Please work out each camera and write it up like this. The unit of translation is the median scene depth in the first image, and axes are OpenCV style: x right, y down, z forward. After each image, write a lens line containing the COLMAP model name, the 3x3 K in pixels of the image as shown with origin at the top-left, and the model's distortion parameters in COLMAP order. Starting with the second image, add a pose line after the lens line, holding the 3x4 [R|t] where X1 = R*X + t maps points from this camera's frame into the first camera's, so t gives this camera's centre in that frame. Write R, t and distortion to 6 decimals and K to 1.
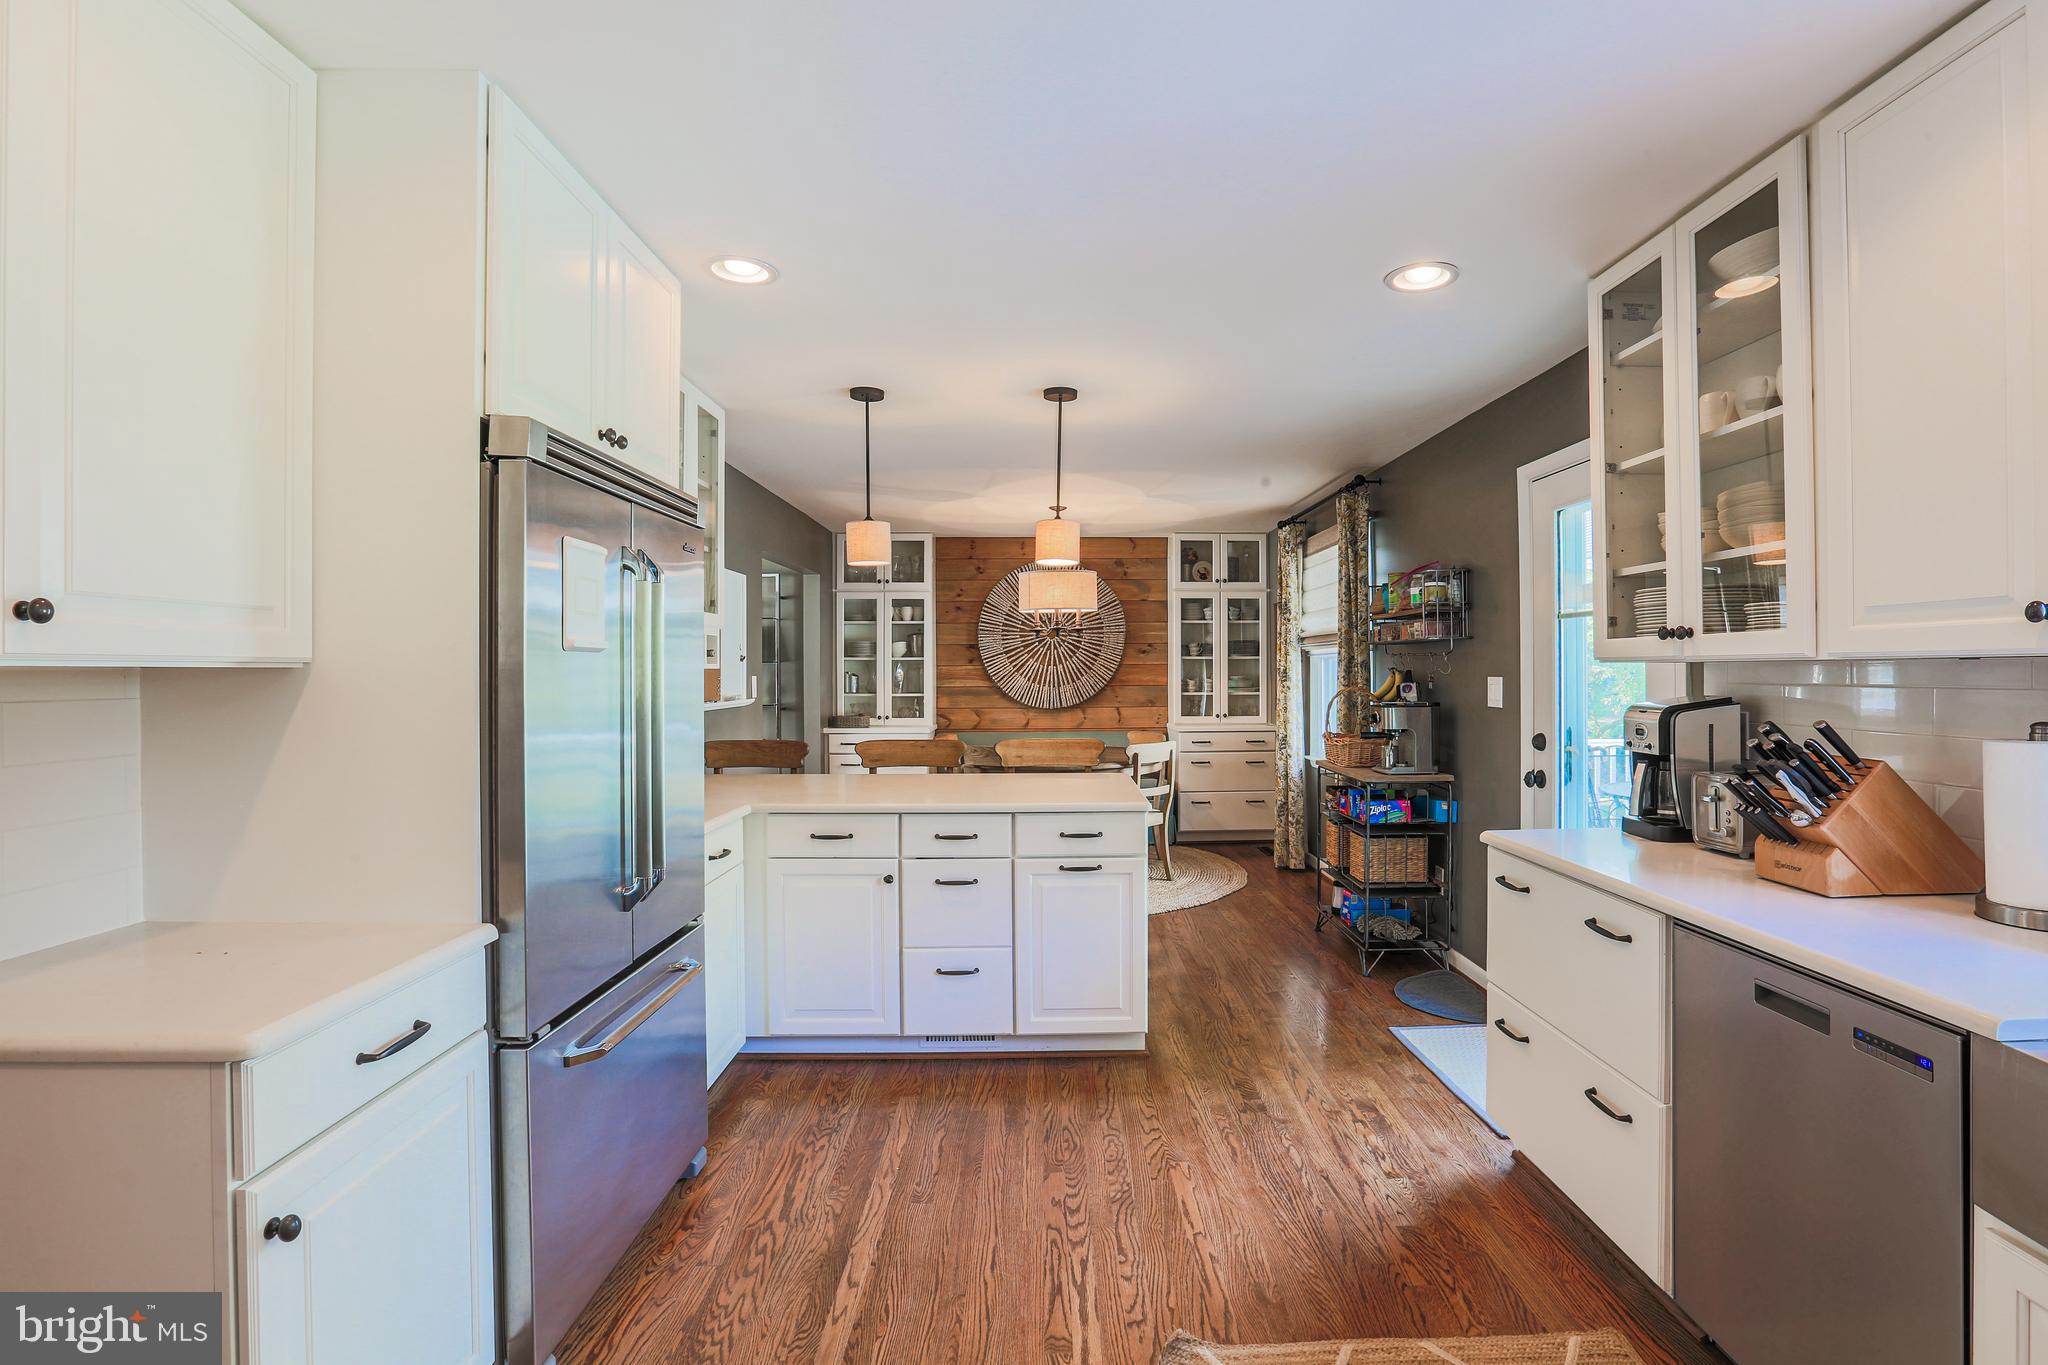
lens RADIAL K [[974.4, 0, 1074.7], [0, 974.4, 665.2], [0, 0, 1]] dist [-0.062592, 0.037656]
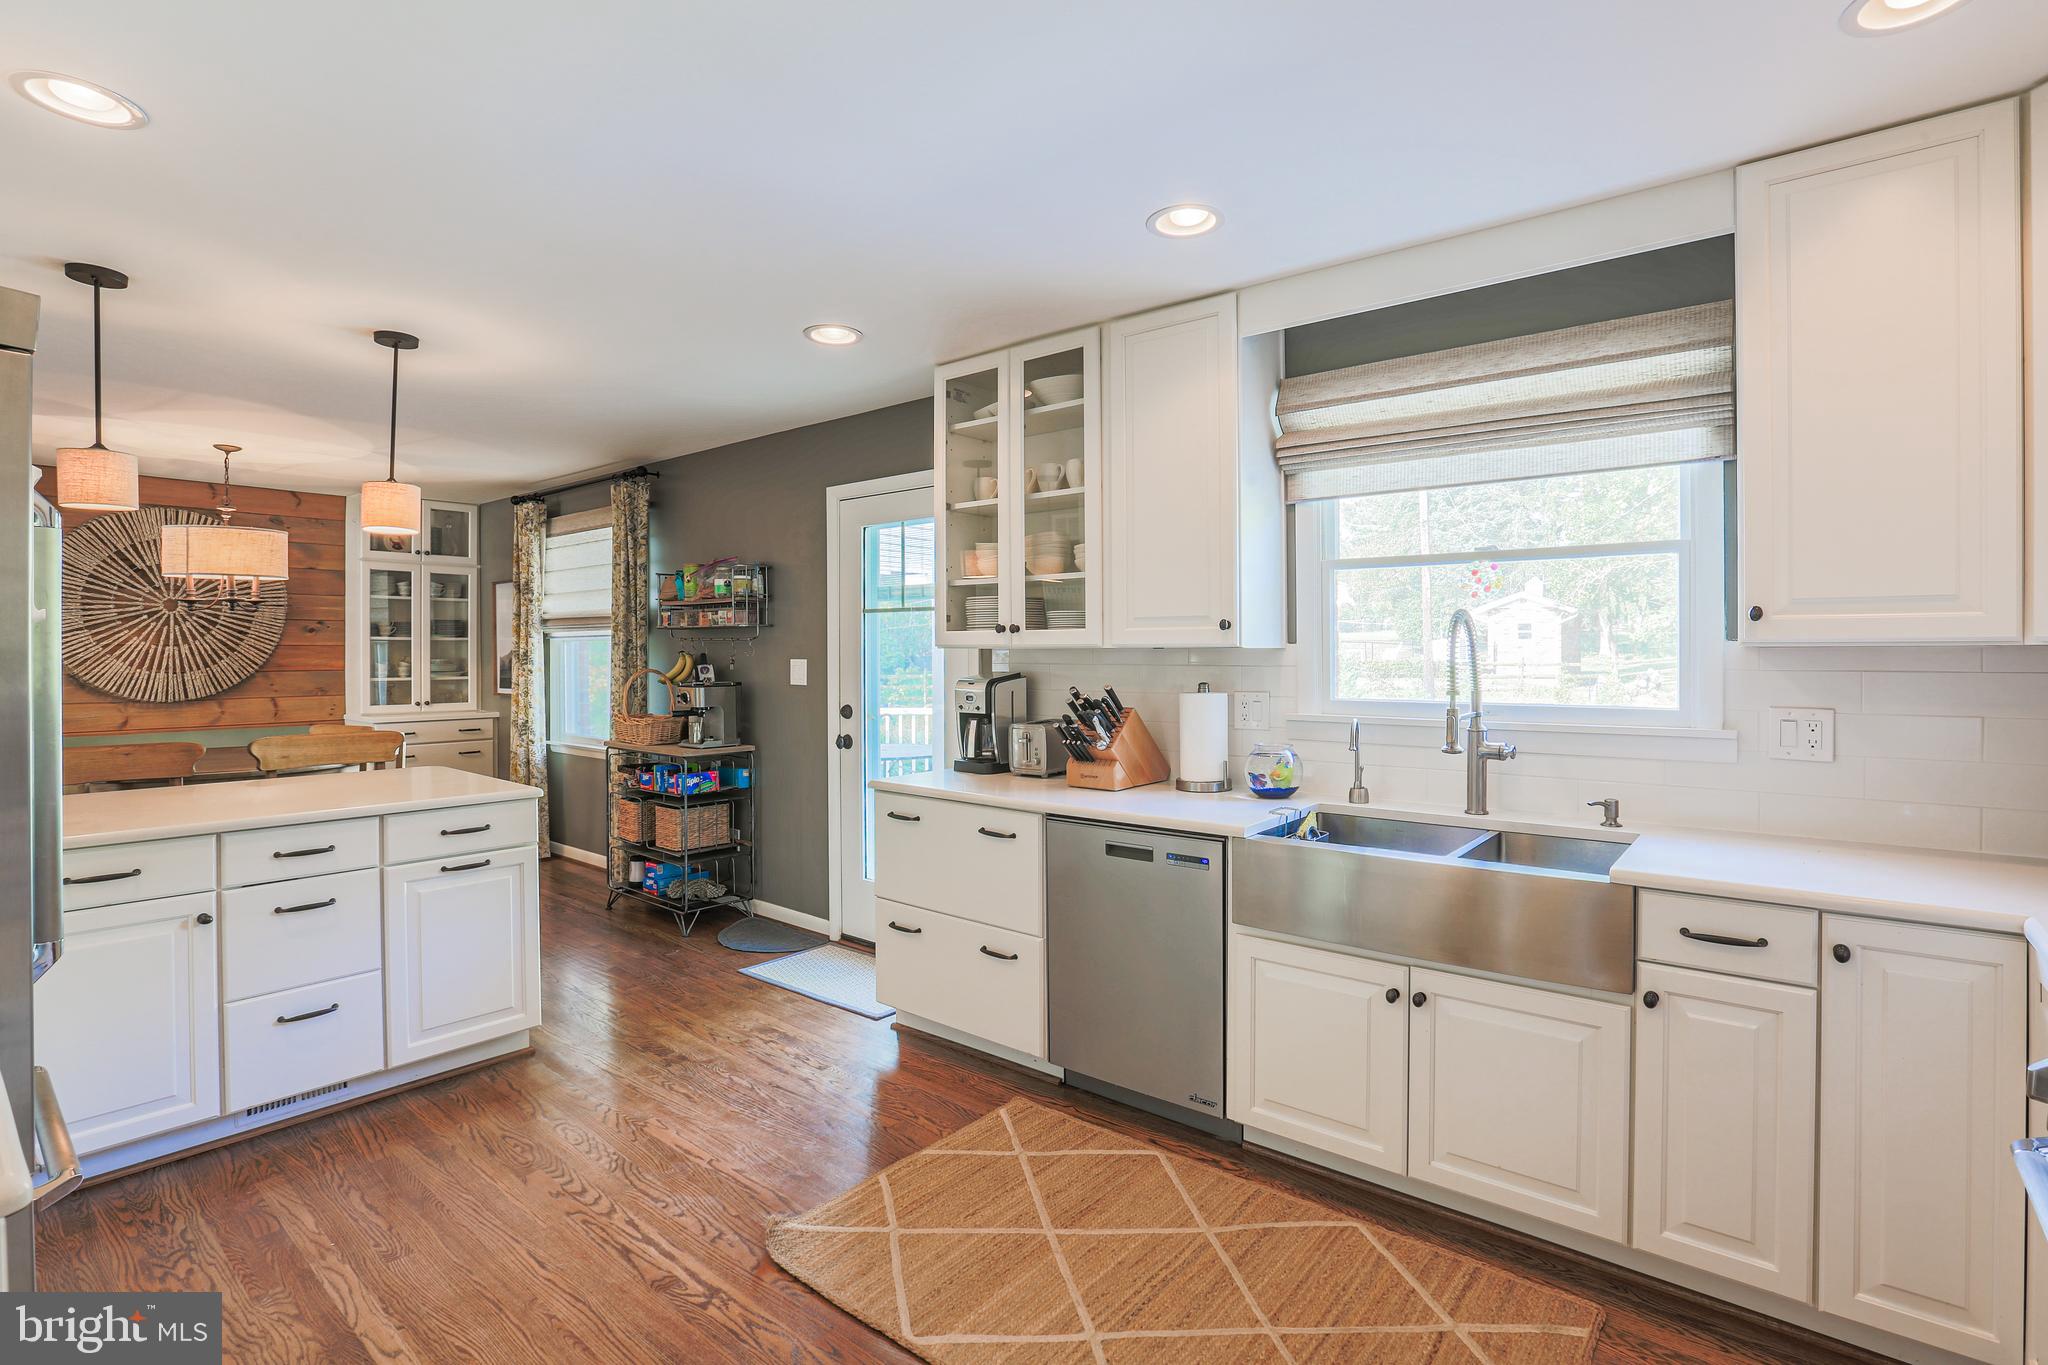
lens RADIAL K [[974.2, 0, 1040.5], [0, 974.2, 650.1], [0, 0, 1]] dist [-0.048206, 0.022714]
pose [[0.655036, 0.005671, 0.755576, -0.387630], [-0.006886, 0.999975, -0.001535, 0.000595], [-0.755566, -0.004198, 0.655059, -0.012138]]
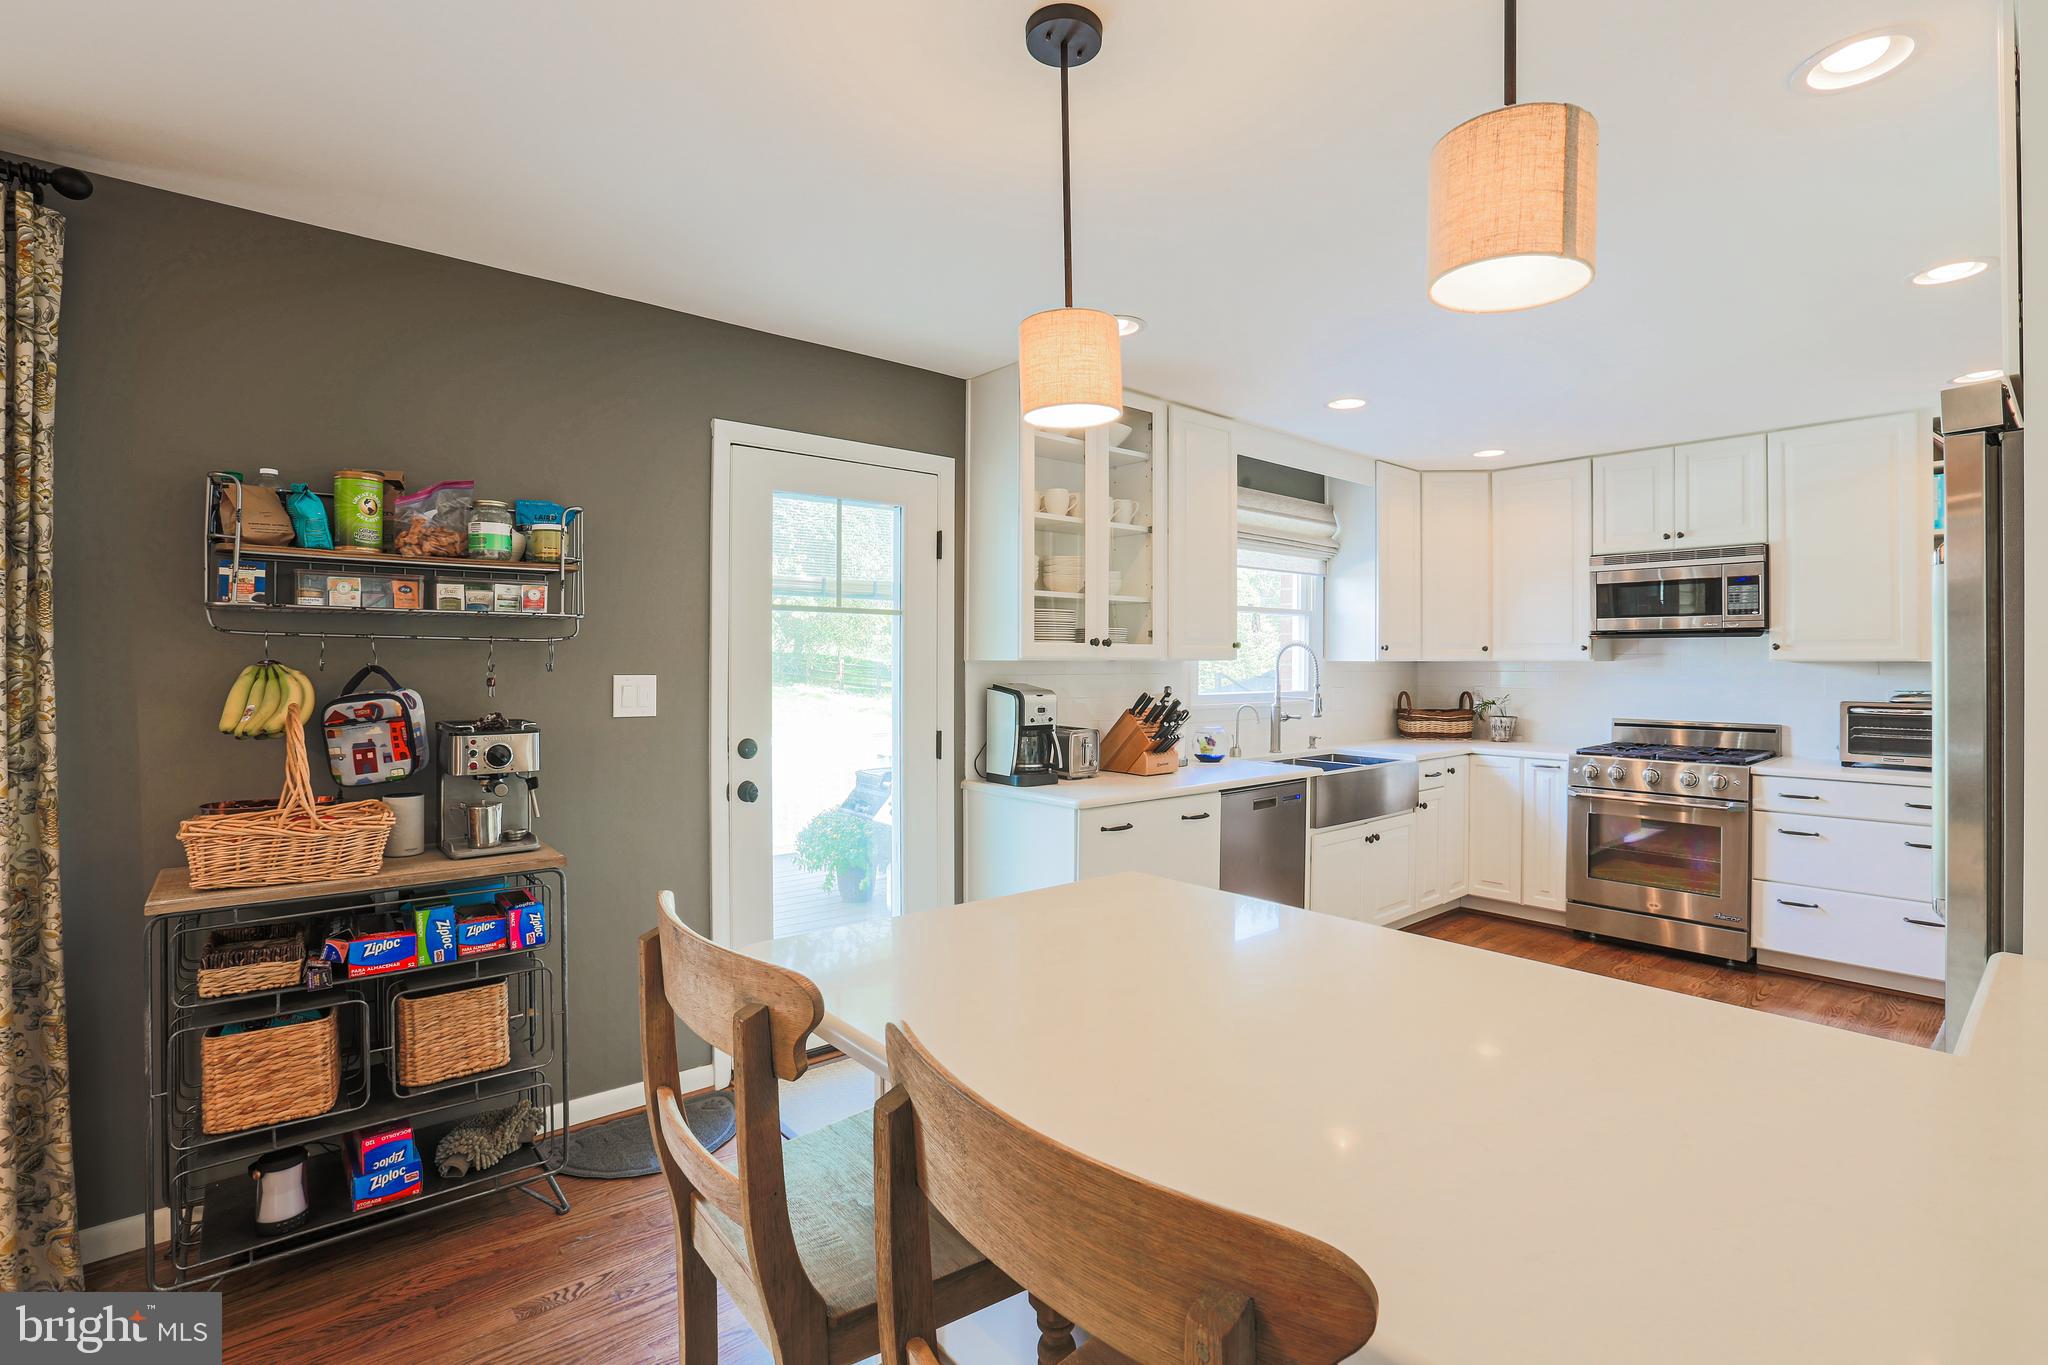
lens RADIAL K [[945.8, 0, 1029.2], [0, 945.8, 668.2], [0, 0, 1]] dist [-0.047819, 0.021014]
pose [[-0.622112, -0.000095, 0.782929, -0.440638], [-0.003019, 0.999993, -0.002277, 0.010135], [-0.782923, -0.003781, -0.622107, 1.721758]]
